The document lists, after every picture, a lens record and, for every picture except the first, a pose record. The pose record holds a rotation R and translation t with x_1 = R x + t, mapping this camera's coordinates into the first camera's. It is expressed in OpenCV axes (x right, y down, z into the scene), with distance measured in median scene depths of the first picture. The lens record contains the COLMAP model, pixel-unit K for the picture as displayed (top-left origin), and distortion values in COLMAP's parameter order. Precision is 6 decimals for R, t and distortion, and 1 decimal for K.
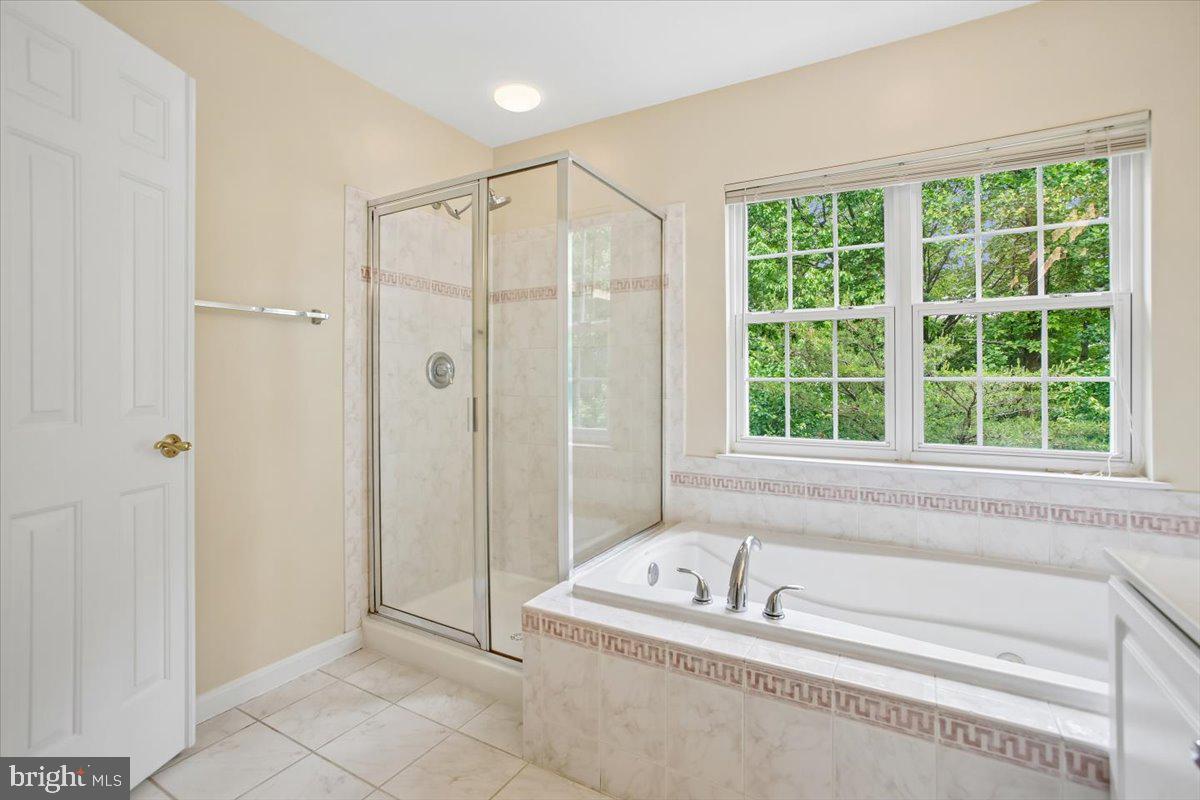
lens RADIAL K [[558.7, 0, 585.8], [0, 558.7, 382.3], [0, 0, 1]] dist [-0.018882, 0.002822]
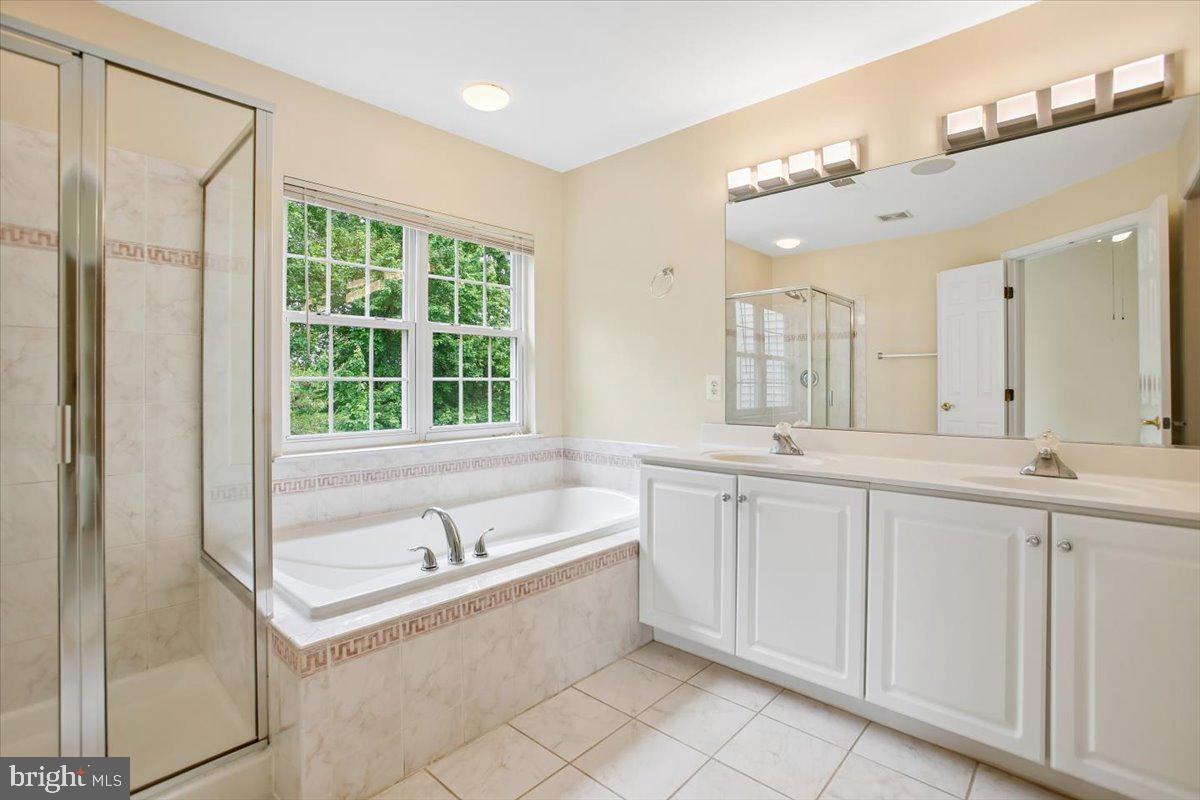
lens RADIAL K [[558.7, 0, 597.5], [0, 558.7, 387.3], [0, 0, 1]] dist [-0.018882, 0.002822]
pose [[0.226770, -0.010689, 0.973890, -0.720482], [0.001365, 0.999942, 0.010657, 0.000271], [-0.973947, -0.001088, 0.226772, 0.335688]]
